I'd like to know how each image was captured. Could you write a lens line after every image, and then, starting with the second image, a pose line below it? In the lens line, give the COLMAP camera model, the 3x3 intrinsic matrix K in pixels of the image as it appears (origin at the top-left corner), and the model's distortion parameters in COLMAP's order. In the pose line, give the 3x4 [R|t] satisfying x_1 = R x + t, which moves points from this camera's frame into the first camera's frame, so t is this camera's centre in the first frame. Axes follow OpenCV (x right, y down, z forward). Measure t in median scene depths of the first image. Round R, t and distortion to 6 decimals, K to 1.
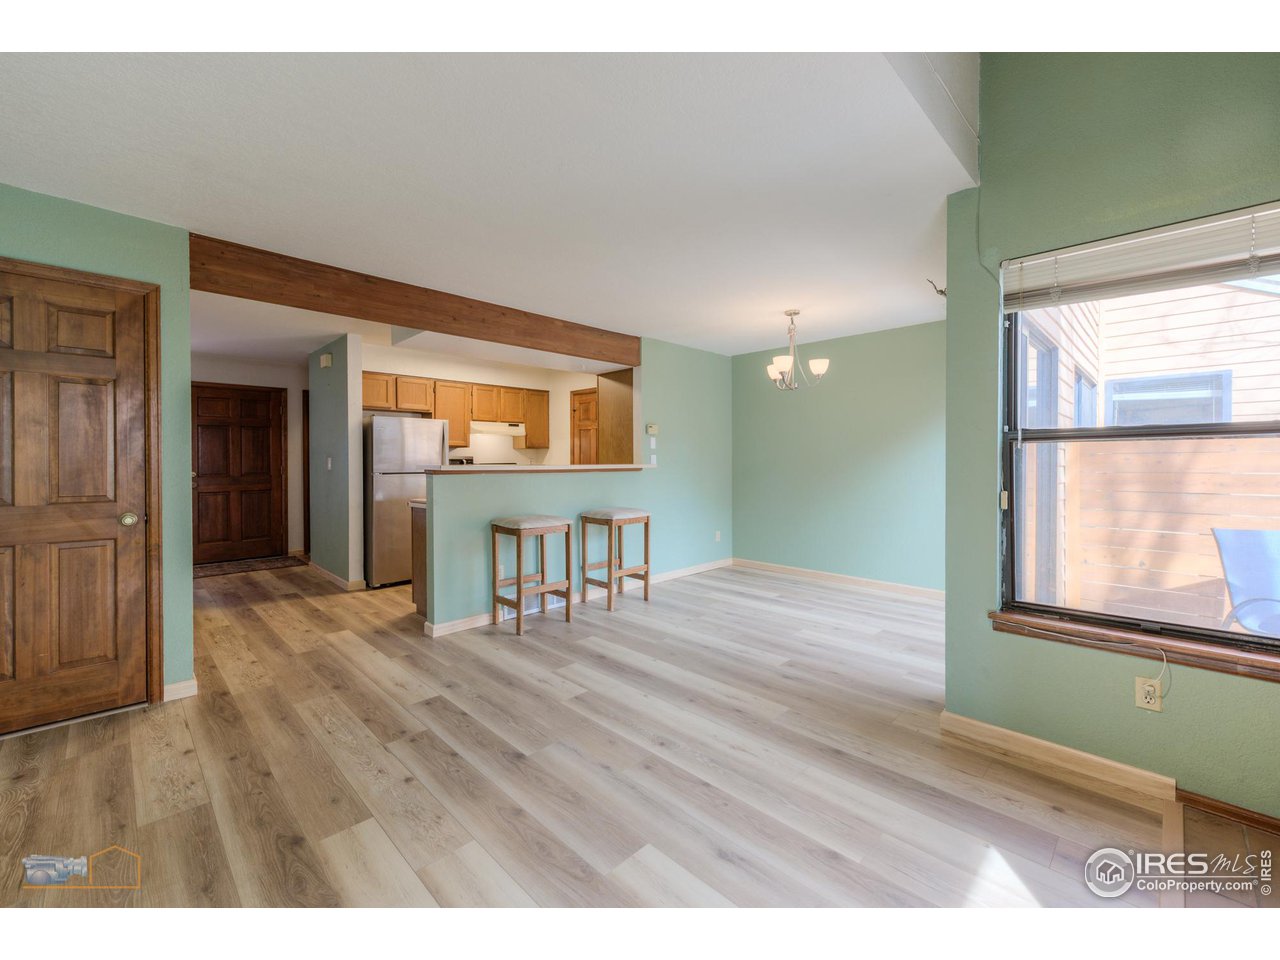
lens RADIAL K [[531.5, 0, 640.0], [0, 531.5, 480.0], [0, 0, 1]] dist [-0.000156, 0.000008]
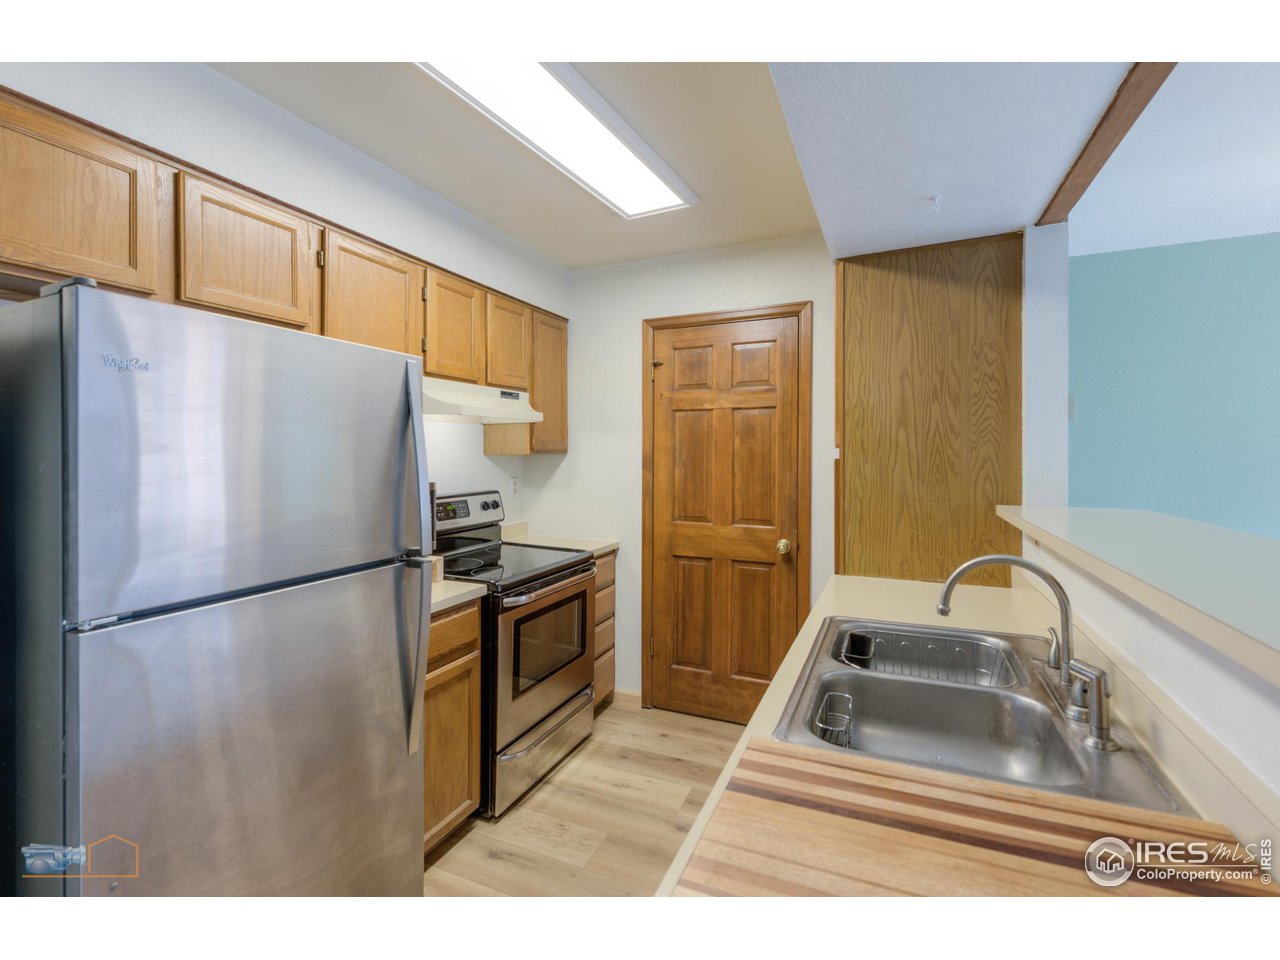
lens RADIAL K [[580.3, 0, 642.3], [0, 580.3, 458.1], [0, 0, 1]] dist [0.000233, 0.000010]
pose [[0.929315, -0.005439, 0.369247, -0.322402], [0.018492, 0.999323, -0.031818, -0.044548], [-0.368824, 0.036397, 0.928786, 0.610894]]
